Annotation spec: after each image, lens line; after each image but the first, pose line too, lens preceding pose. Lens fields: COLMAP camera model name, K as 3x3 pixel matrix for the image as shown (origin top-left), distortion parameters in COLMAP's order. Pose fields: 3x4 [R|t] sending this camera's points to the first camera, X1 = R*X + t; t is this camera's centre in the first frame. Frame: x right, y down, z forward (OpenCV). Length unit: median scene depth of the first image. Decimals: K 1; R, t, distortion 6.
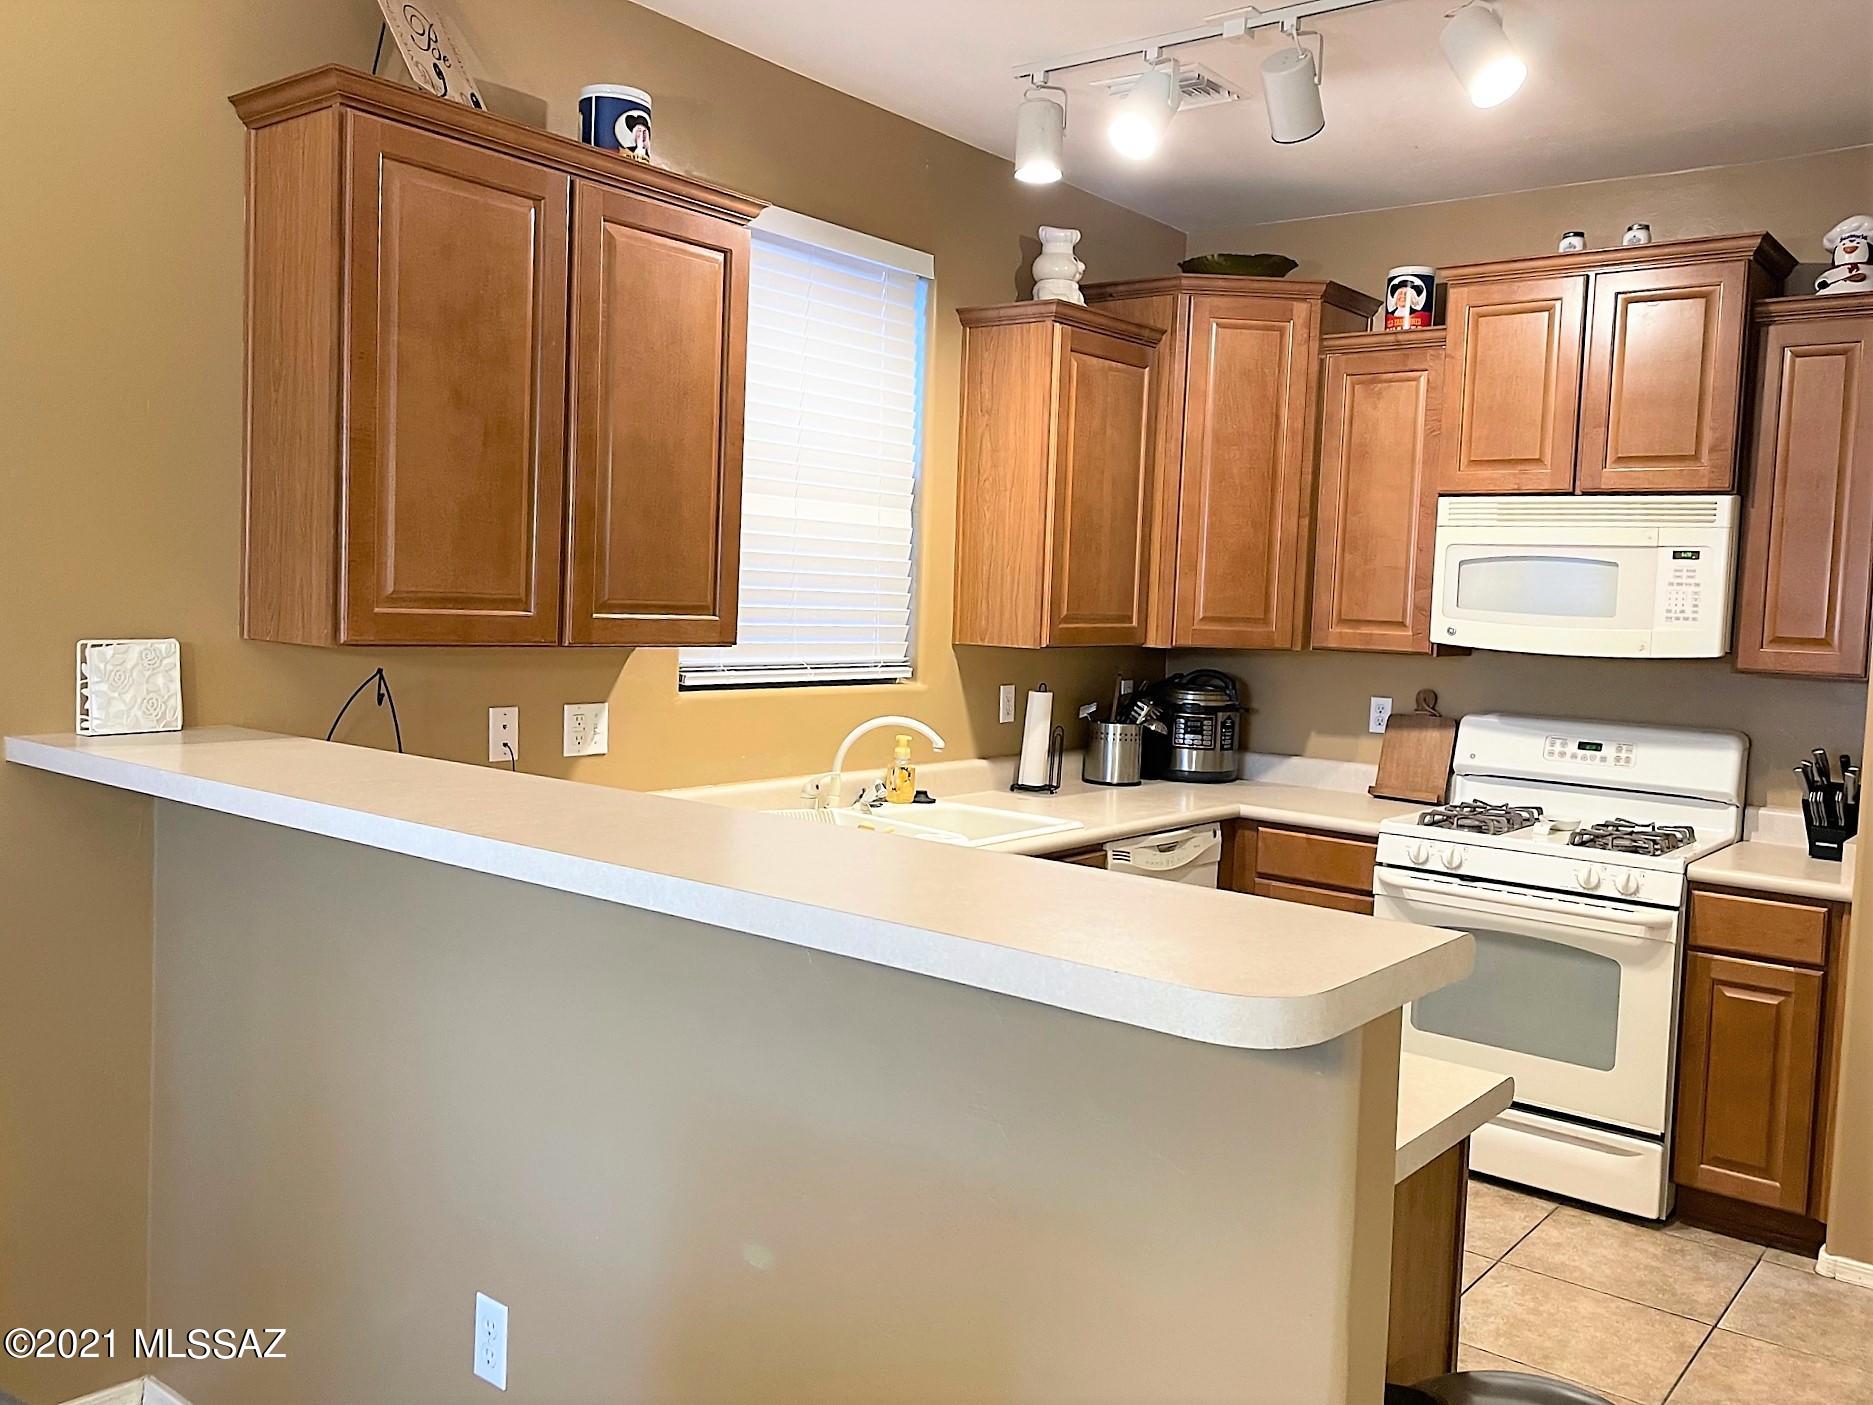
lens RADIAL K [[1519.9, 0, 943.9], [0, 1519.9, 690.5], [0, 0, 1]] dist [0.090908, -0.128895]
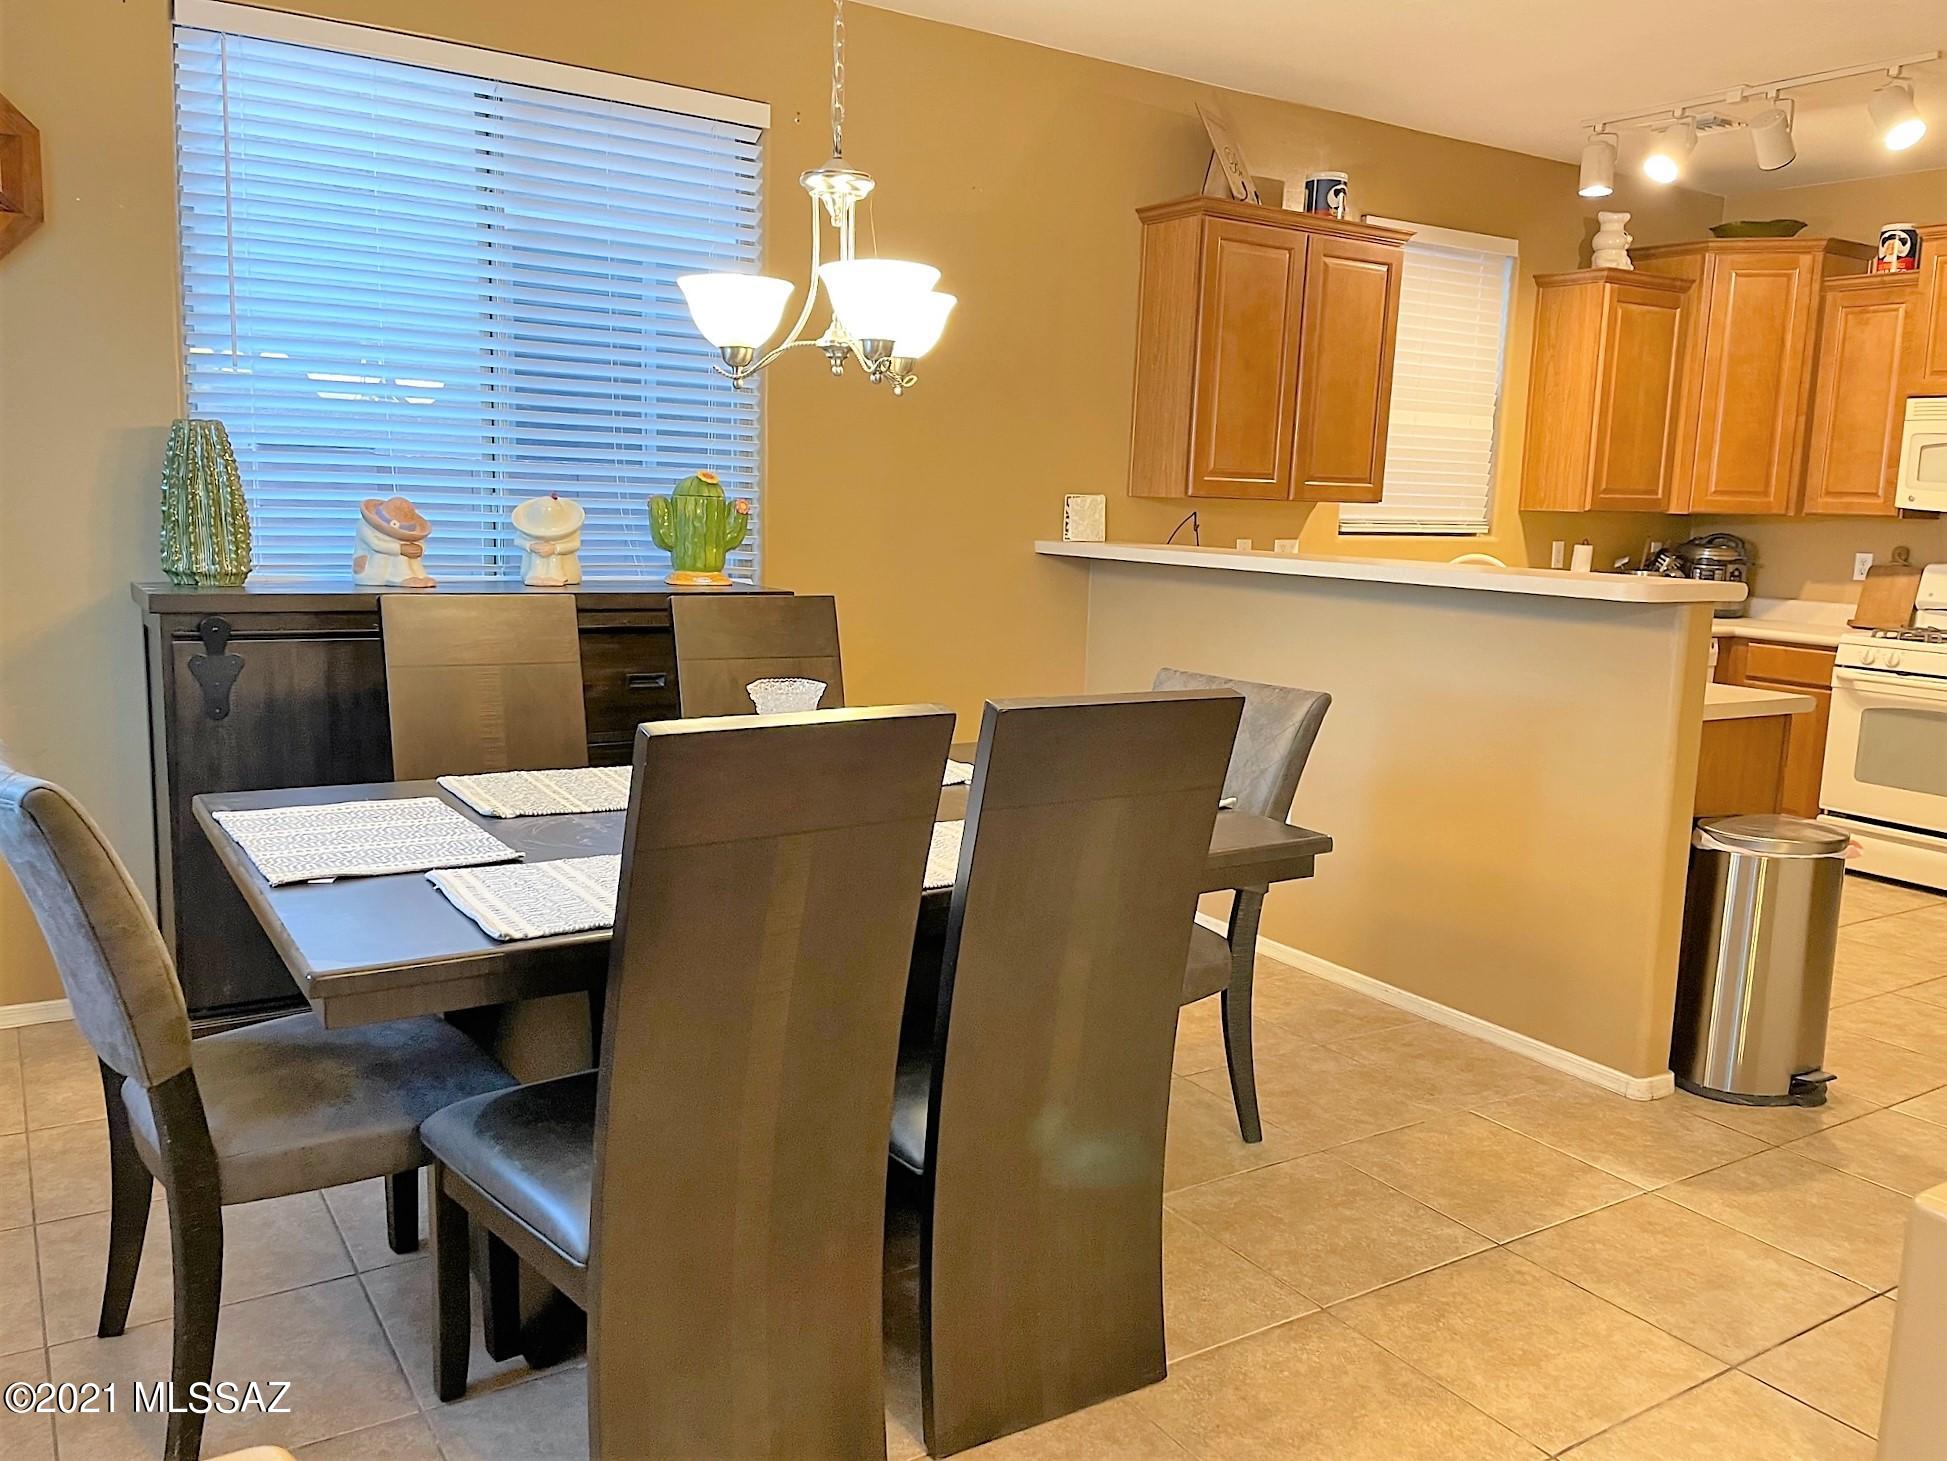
lens RADIAL K [[1518.1, 0, 989.7], [0, 1518.1, 722.1], [0, 0, 1]] dist [0.079356, -0.104732]
pose [[0.949113, 0.039985, -0.312388, -0.009152], [-0.016638, 0.996889, 0.077048, 0.068501], [0.314497, -0.067929, 0.946825, -0.571455]]
